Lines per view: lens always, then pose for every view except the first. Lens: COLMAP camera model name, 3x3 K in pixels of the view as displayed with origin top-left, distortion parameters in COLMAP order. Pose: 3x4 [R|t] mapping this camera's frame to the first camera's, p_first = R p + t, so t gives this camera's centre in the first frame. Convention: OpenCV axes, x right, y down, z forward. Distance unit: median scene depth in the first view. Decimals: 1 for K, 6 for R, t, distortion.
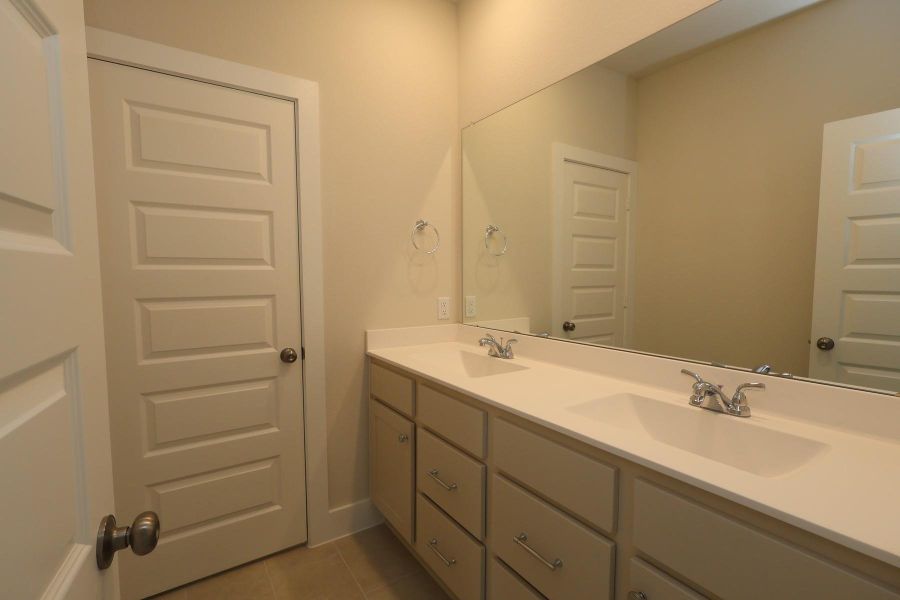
lens RADIAL K [[418.4, 0, 449.8], [0, 418.4, 303.4], [0, 0, 1]] dist [-0.000270, -0.000053]
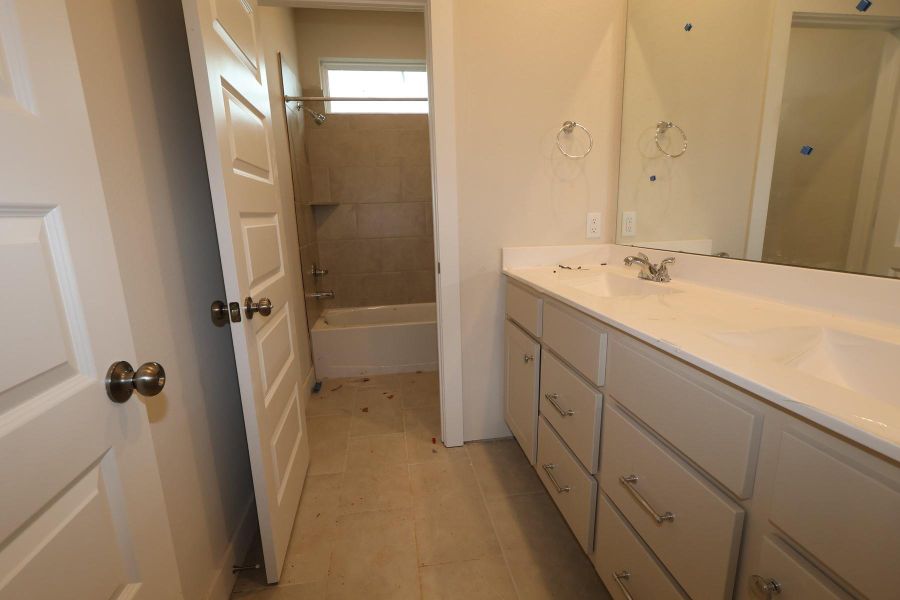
lens RADIAL K [[418.4, 0, 449.8], [0, 418.4, 303.4], [0, 0, 1]] dist [-0.000270, -0.000053]
pose [[0.914273, 0.064734, -0.399893, 0.084008], [-0.001770, 0.987779, 0.155854, 0.043270], [0.405095, -0.141785, 0.903214, 0.076940]]
